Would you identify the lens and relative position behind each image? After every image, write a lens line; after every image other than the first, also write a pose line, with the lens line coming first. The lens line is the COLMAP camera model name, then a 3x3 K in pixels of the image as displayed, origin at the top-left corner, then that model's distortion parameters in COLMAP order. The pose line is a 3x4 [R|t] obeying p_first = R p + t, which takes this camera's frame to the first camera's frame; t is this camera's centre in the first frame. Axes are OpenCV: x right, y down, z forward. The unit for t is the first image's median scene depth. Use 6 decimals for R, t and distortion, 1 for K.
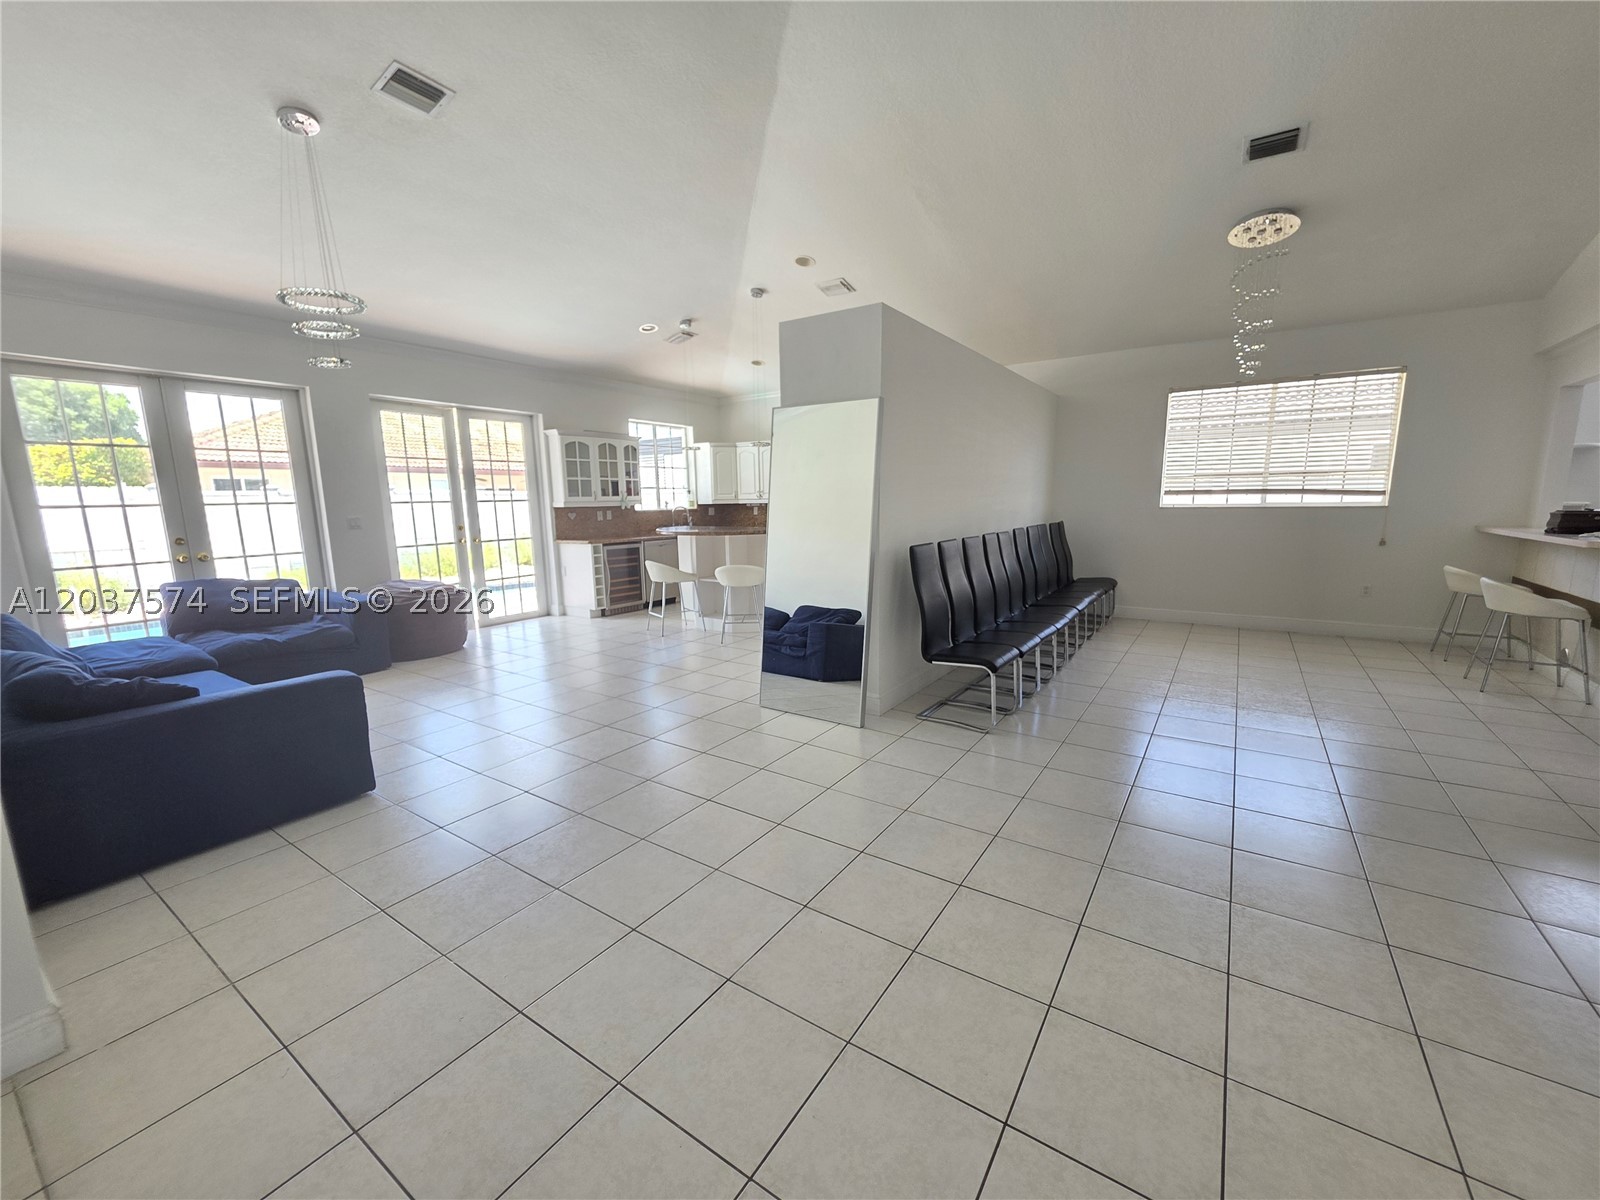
lens RADIAL K [[646.7, 0, 806.8], [0, 646.7, 602.9], [0, 0, 1]] dist [0.002434, 0.002456]
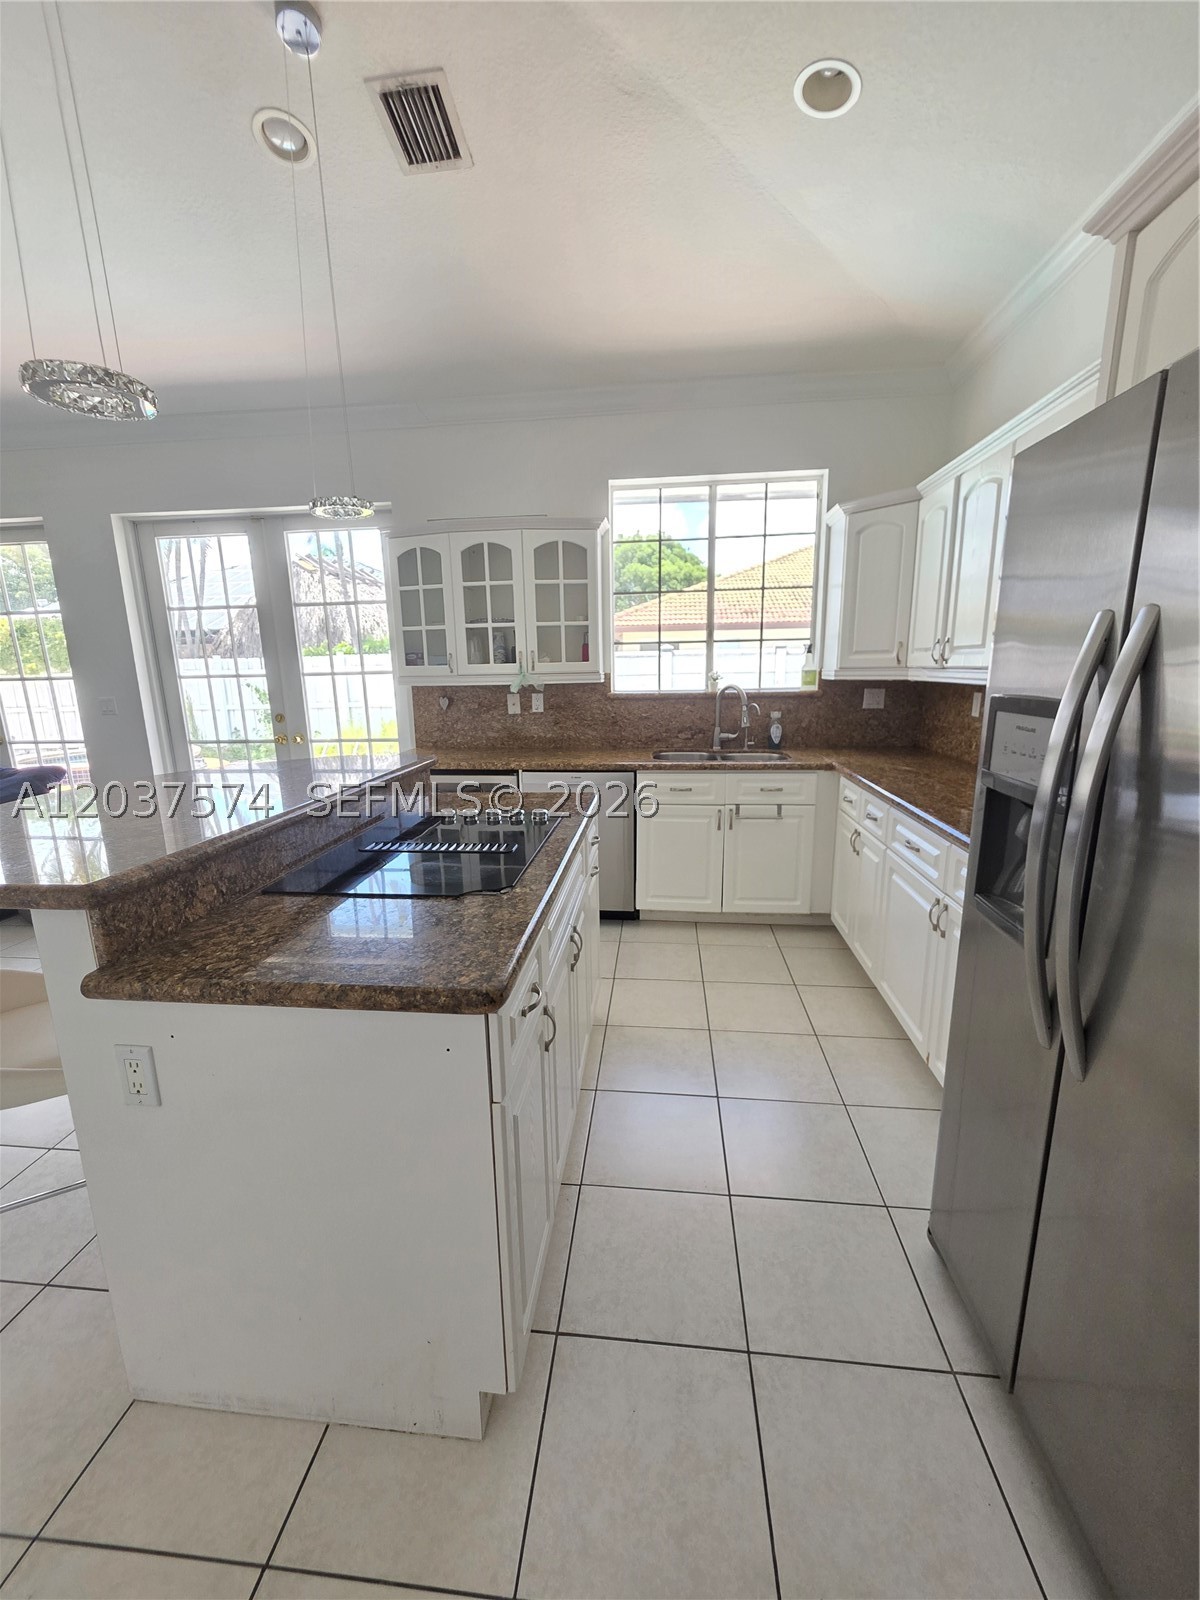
lens RADIAL K [[646.7, 0, 596.5], [0, 646.7, 811.7], [0, 0, 1]] dist [0.002434, 0.002456]
pose [[0.461252, 0.197549, -0.864997, 0.192832], [-0.130822, 0.979386, 0.153914, -0.188238], [0.877572, 0.042167, 0.477588, 1.123617]]
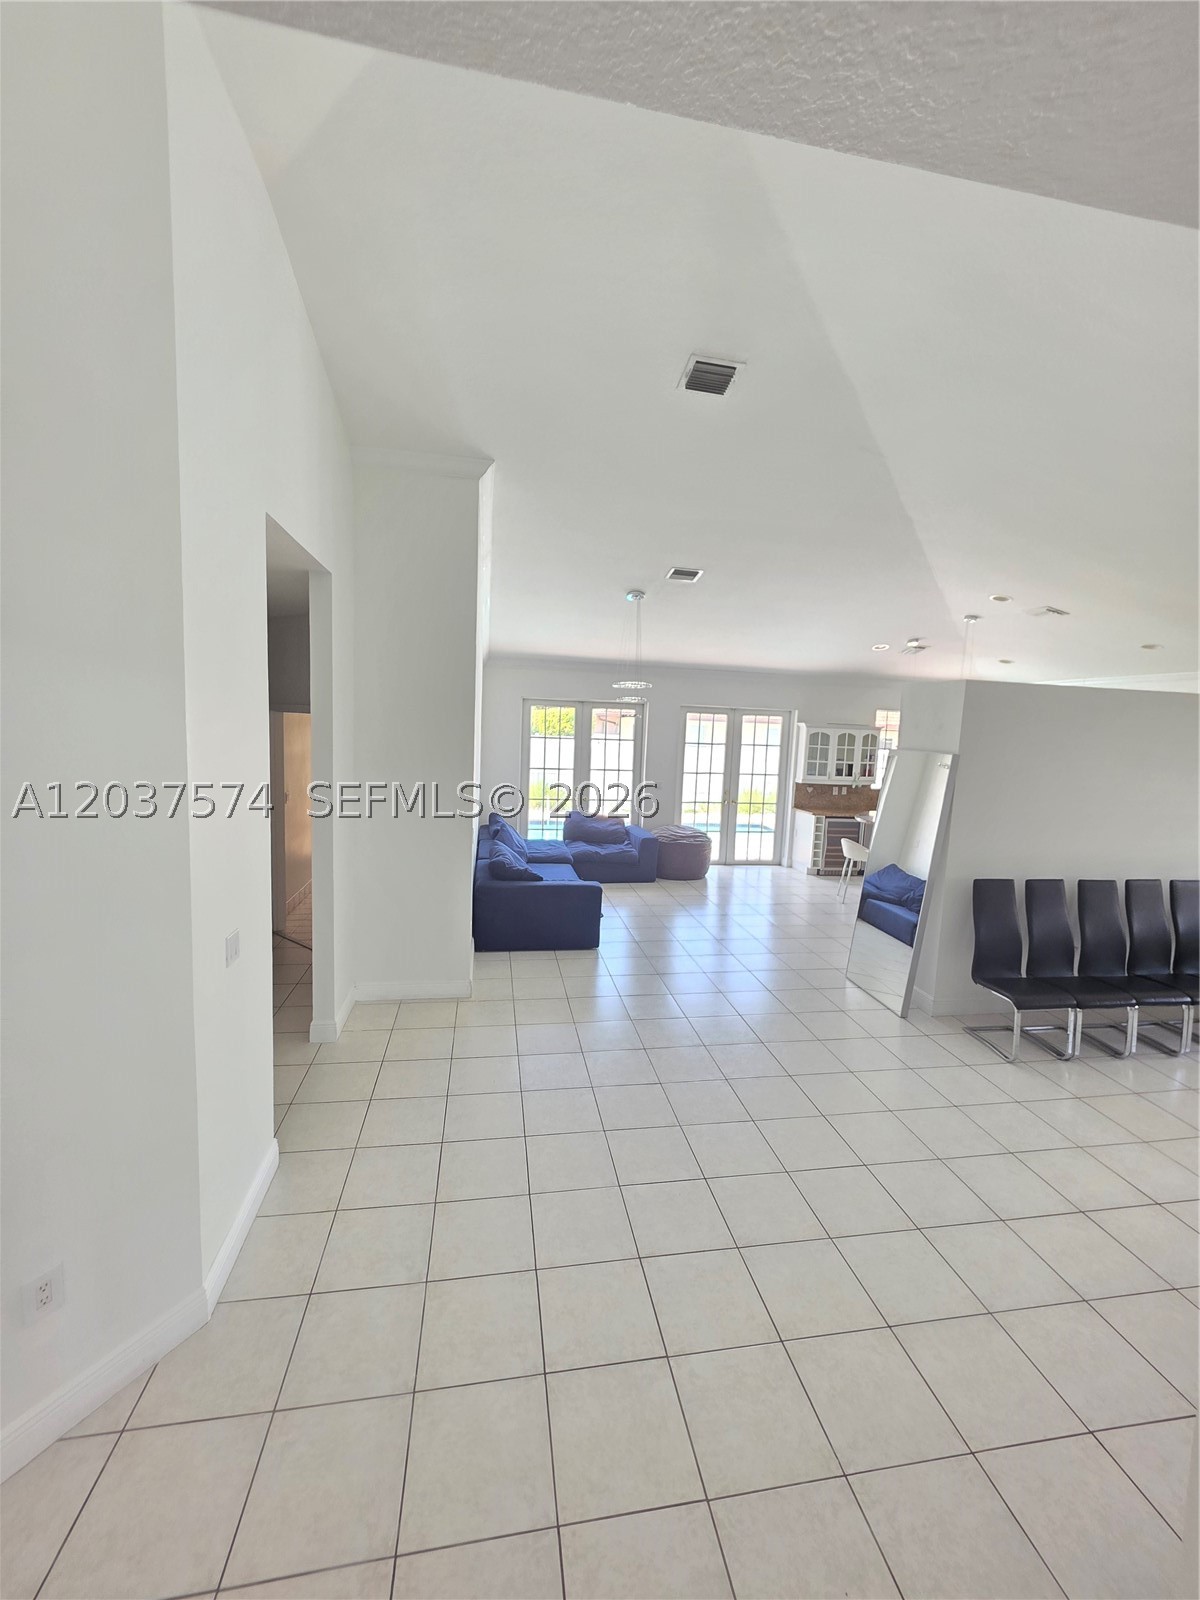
lens RADIAL K [[646.7, 0, 596.6], [0, 646.7, 797.1], [0, 0, 1]] dist [0.002434, 0.002456]
pose [[0.681929, 0.122445, -0.721096, 0.330995], [-0.166260, 0.986029, 0.010202, -0.085087], [0.712271, 0.112932, 0.692760, -0.193877]]
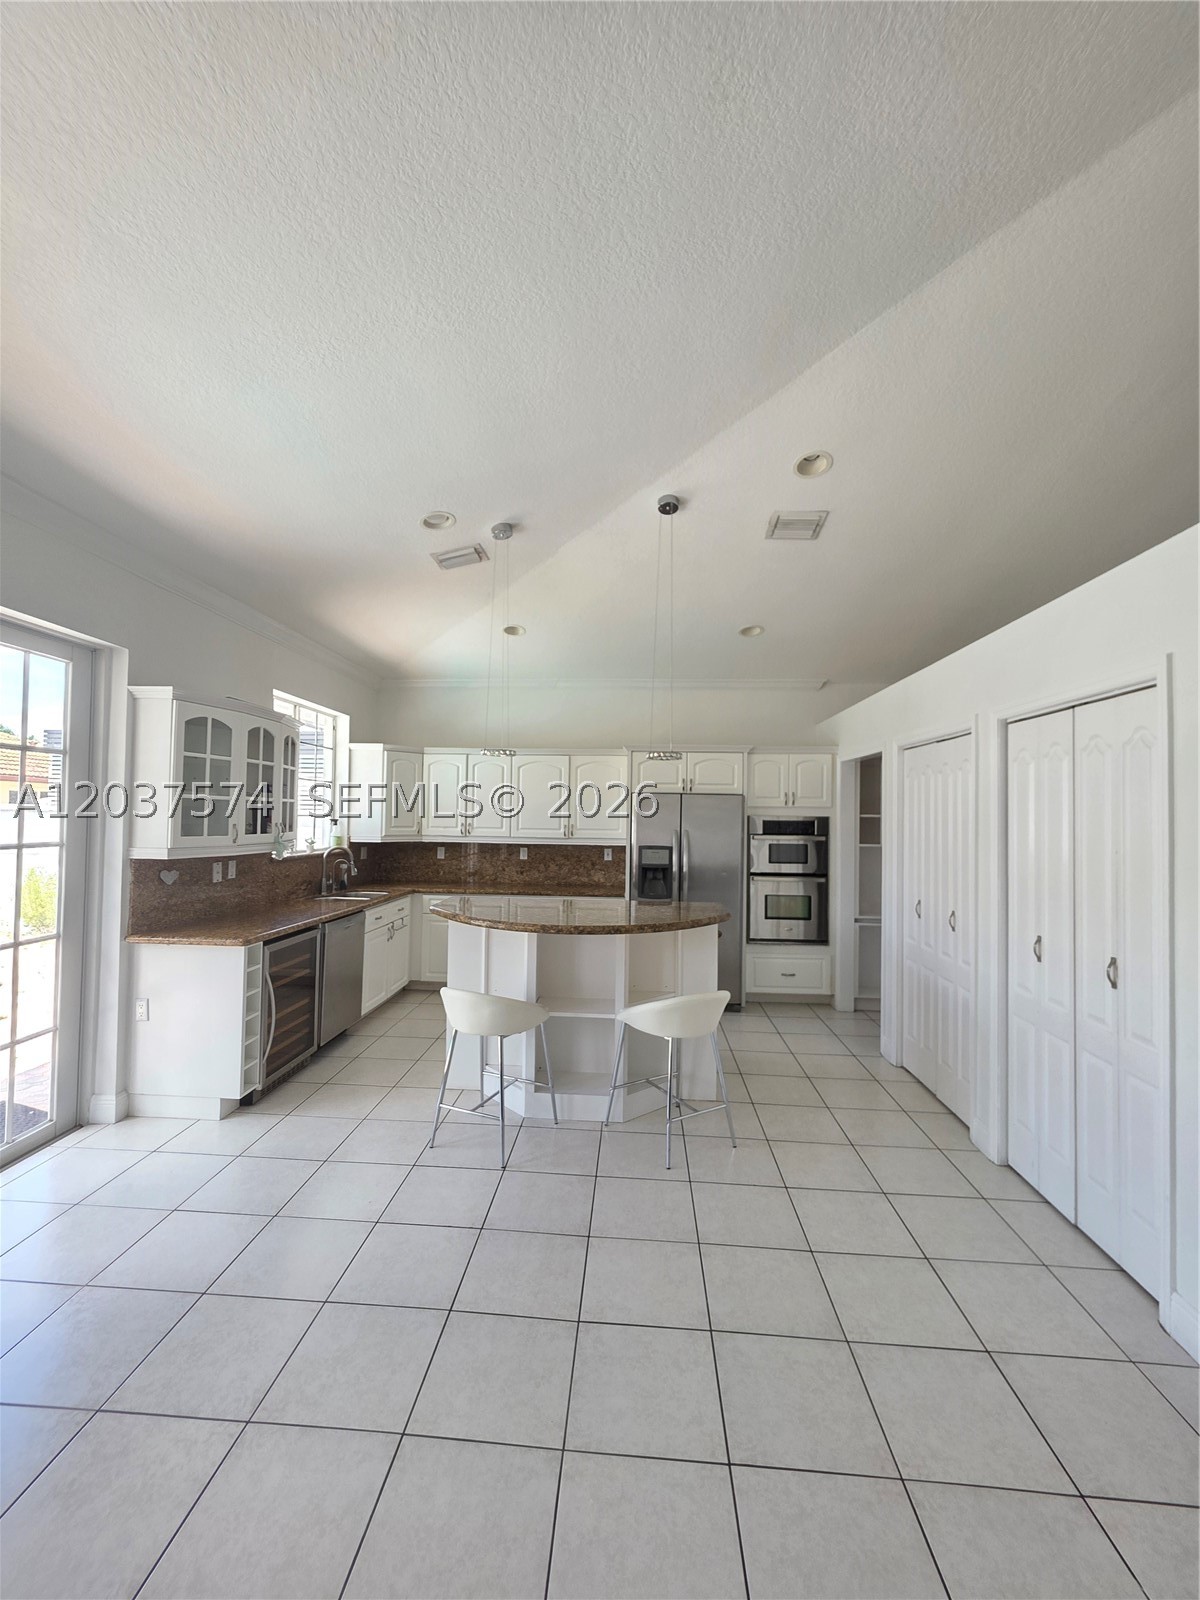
lens RADIAL K [[646.7, 0, 594.7], [0, 646.7, 802.2], [0, 0, 1]] dist [0.002434, 0.002456]
pose [[0.869891, 0.042172, 0.491438, -0.427318], [0.048405, 0.984230, -0.170141, -0.123492], [-0.490863, 0.171792, 0.854132, 0.603479]]
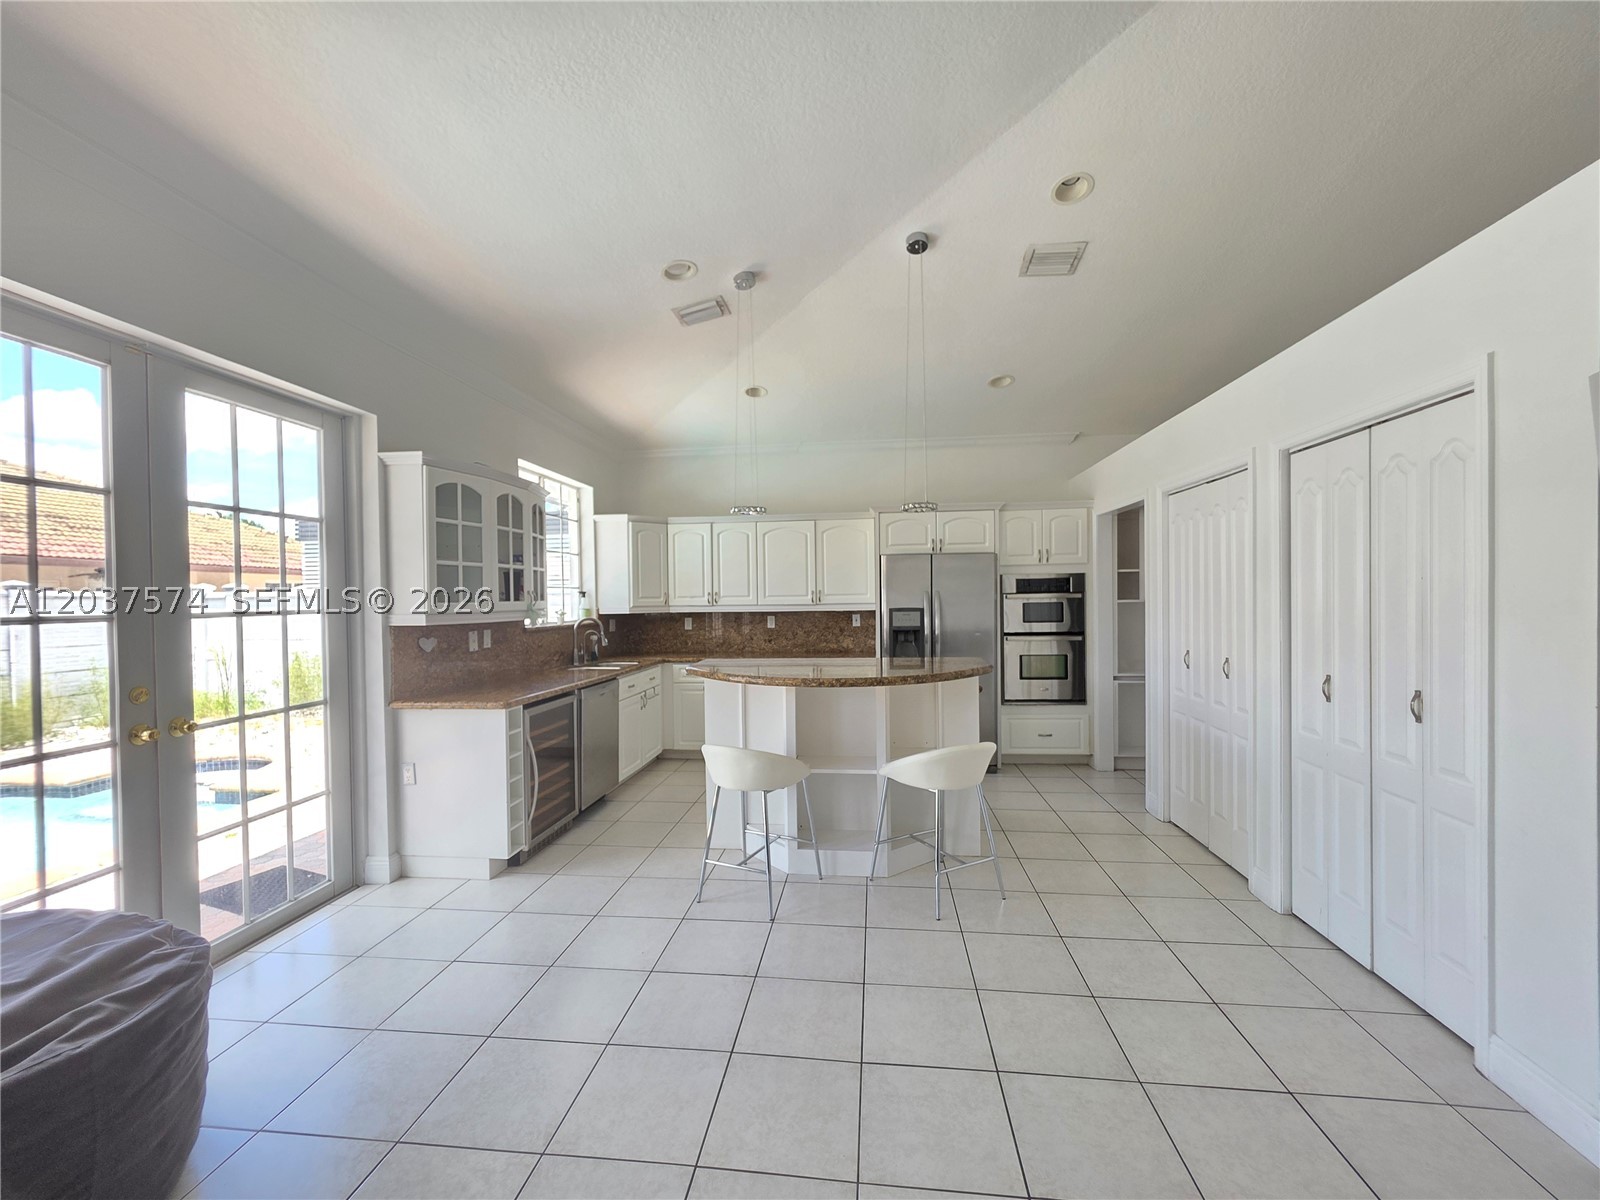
lens RADIAL K [[646.7, 0, 805.1], [0, 646.7, 606.3], [0, 0, 1]] dist [0.002434, 0.002456]
pose [[0.889706, -0.001104, 0.456532, -0.434948], [0.070713, 0.988262, -0.135417, -0.105356], [-0.451024, 0.152764, 0.879341, 0.625029]]
